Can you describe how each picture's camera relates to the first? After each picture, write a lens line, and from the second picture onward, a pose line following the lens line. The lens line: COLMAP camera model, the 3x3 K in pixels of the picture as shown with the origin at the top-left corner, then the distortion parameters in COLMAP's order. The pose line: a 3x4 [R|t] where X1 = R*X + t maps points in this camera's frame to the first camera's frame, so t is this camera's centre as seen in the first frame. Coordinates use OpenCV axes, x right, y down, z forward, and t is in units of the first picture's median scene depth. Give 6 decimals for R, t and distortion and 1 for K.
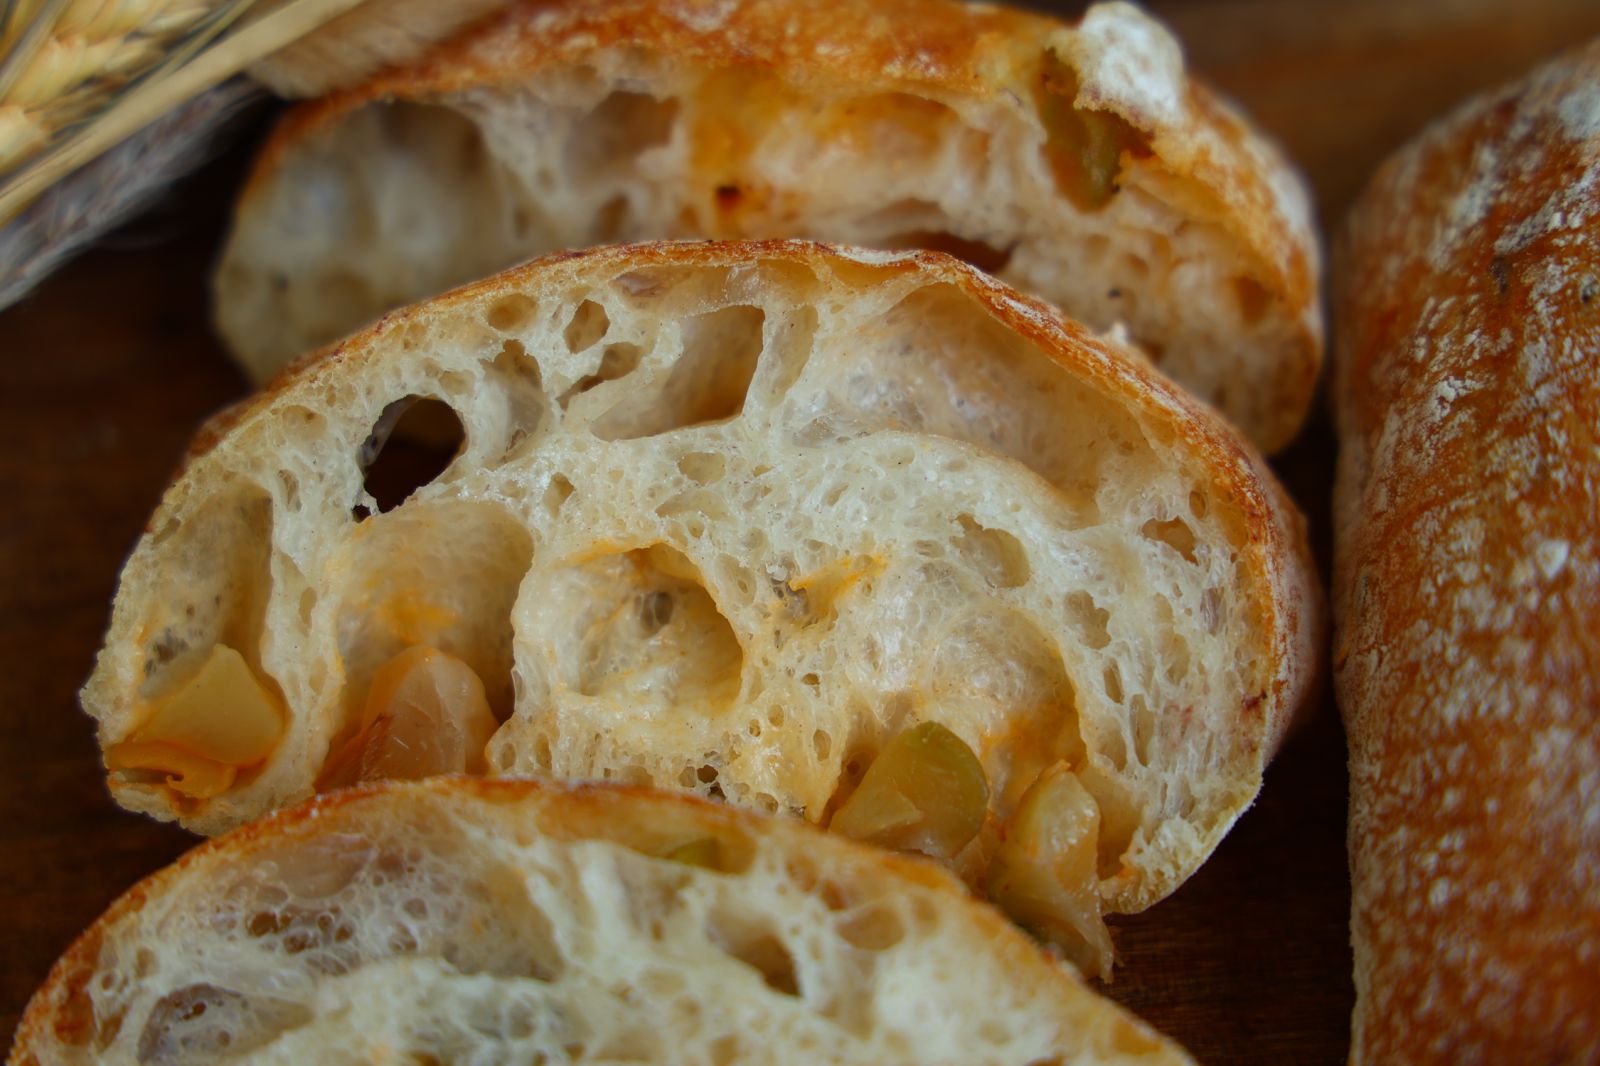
lens RADIAL K [[5427.9, 0, 800.6], [0, 5427.9, 367.2], [0, 0, 1]] dist [0.708115, -1.843265]
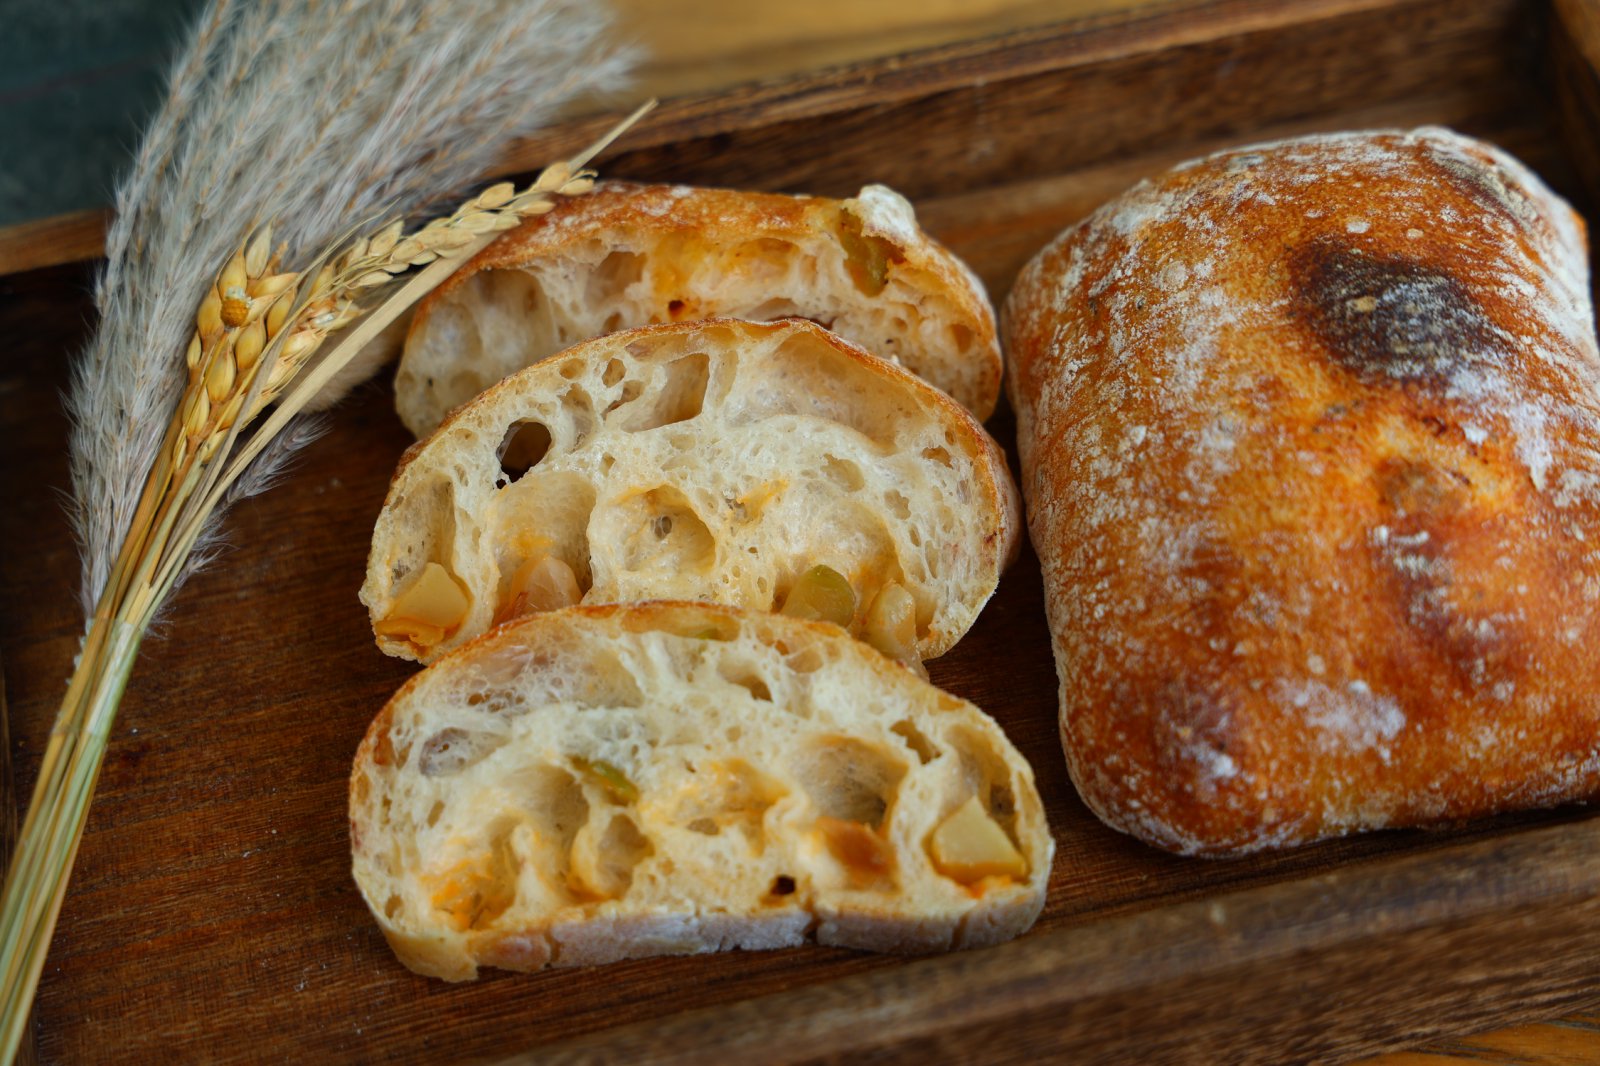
lens RADIAL K [[5427.9, 0, 800.6], [0, 5427.9, 367.2], [0, 0, 1]] dist [0.708115, -1.843265]
pose [[0.990293, -0.084790, 0.110142, -0.179945], [0.100230, 0.984606, -0.143194, 0.261932], [-0.096305, 0.152844, 0.983547, -0.825458]]
